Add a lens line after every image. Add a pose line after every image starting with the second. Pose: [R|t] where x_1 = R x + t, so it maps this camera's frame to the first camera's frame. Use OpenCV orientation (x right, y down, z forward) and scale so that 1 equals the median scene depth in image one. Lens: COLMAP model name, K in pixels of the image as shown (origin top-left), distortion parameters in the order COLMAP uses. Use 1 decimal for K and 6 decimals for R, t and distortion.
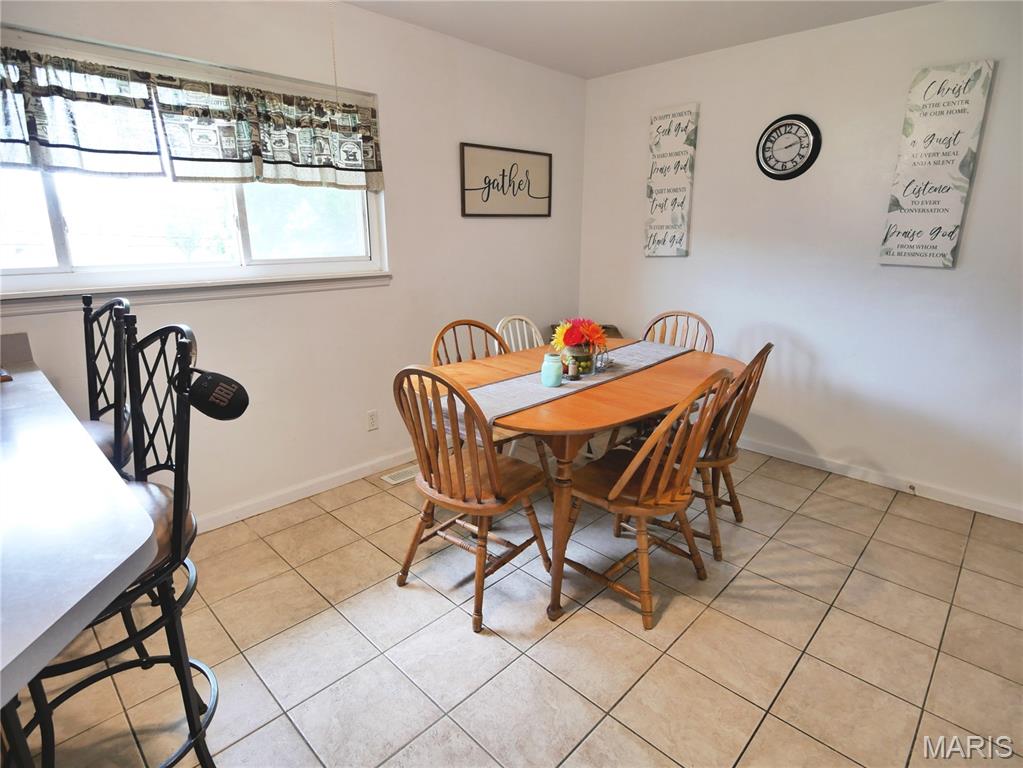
lens RADIAL K [[544.3, 0, 509.5], [0, 544.3, 384.1], [0, 0, 1]] dist [-0.000757, -0.009863]
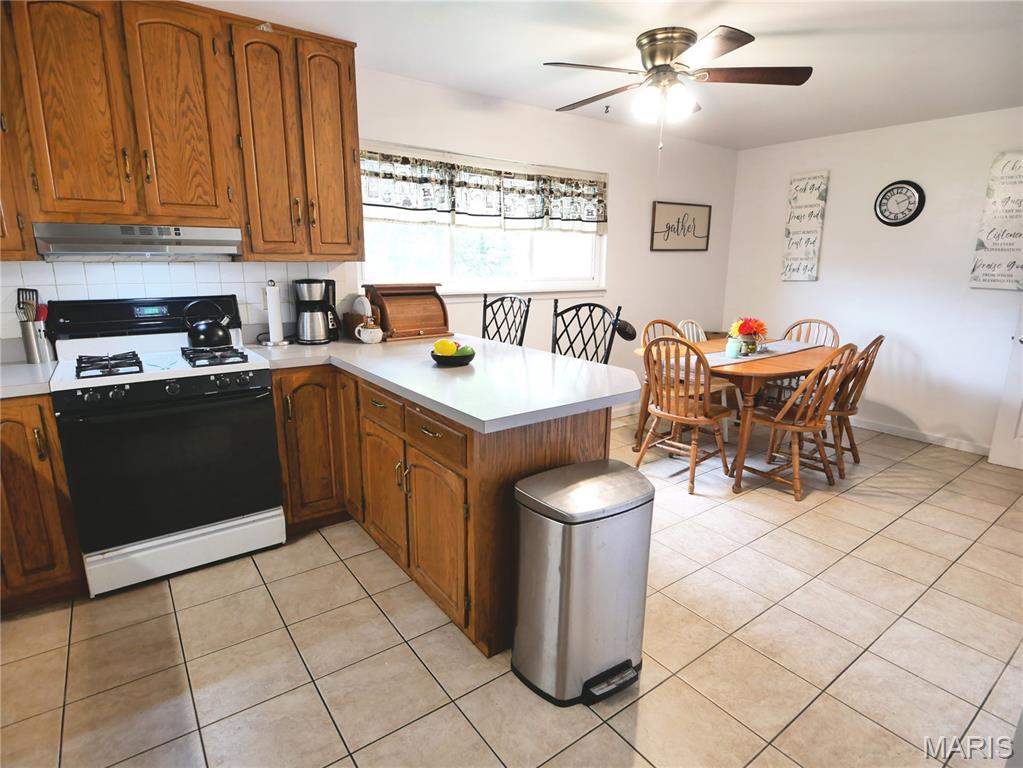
lens RADIAL K [[544.3, 0, 511.0], [0, 544.3, 383.2], [0, 0, 1]] dist [-0.000757, -0.009863]
pose [[0.986688, 0.042407, -0.156995, -0.261790], [-0.050276, 0.997653, -0.046490, 0.156055], [0.154655, 0.053764, 0.986504, -0.565403]]
